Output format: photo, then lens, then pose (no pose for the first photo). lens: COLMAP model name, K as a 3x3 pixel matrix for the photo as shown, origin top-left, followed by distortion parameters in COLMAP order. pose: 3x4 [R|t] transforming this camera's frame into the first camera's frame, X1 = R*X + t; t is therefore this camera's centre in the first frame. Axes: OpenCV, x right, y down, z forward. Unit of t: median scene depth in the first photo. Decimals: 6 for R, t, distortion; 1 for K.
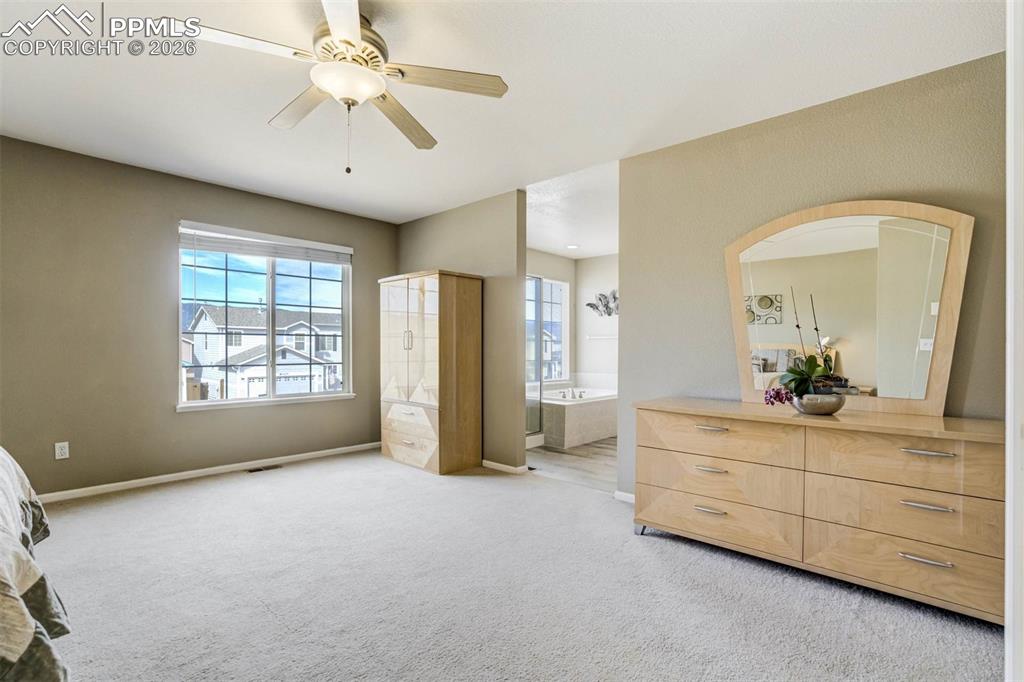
lens RADIAL K [[480.2, 0, 515.9], [0, 480.2, 342.1], [0, 0, 1]] dist [-0.015139, 0.000727]
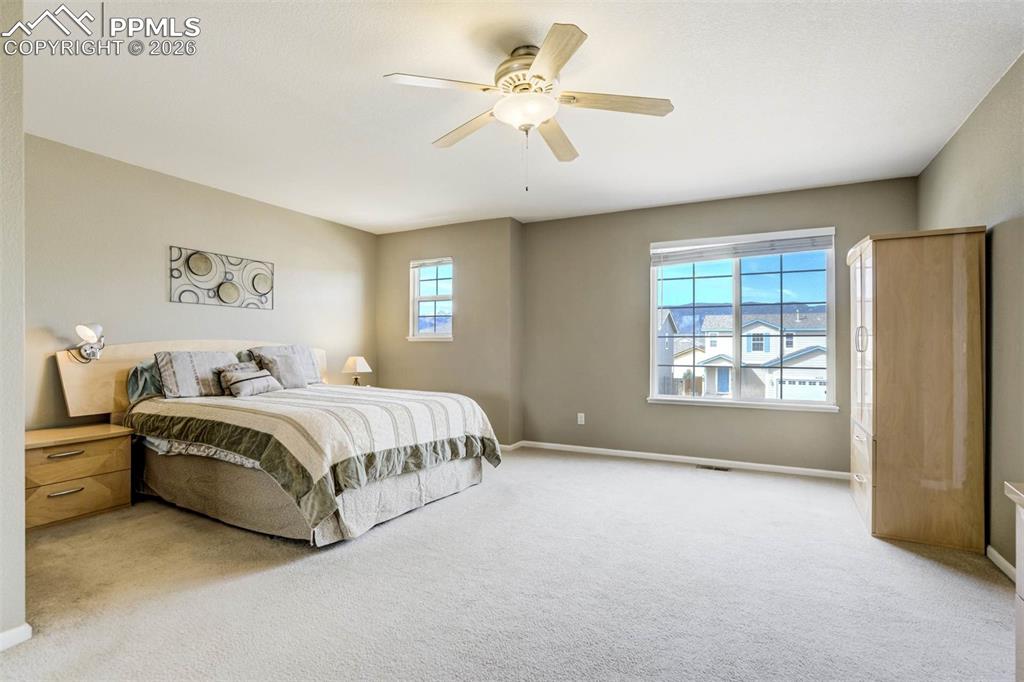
lens RADIAL K [[480.2, 0, 515.9], [0, 480.2, 342.1], [0, 0, 1]] dist [-0.015139, 0.000727]
pose [[0.269999, -0.013584, -0.962765, 0.322475], [0.006908, 0.999902, -0.012171, 0.005635], [0.962836, -0.003365, 0.270066, 0.301105]]
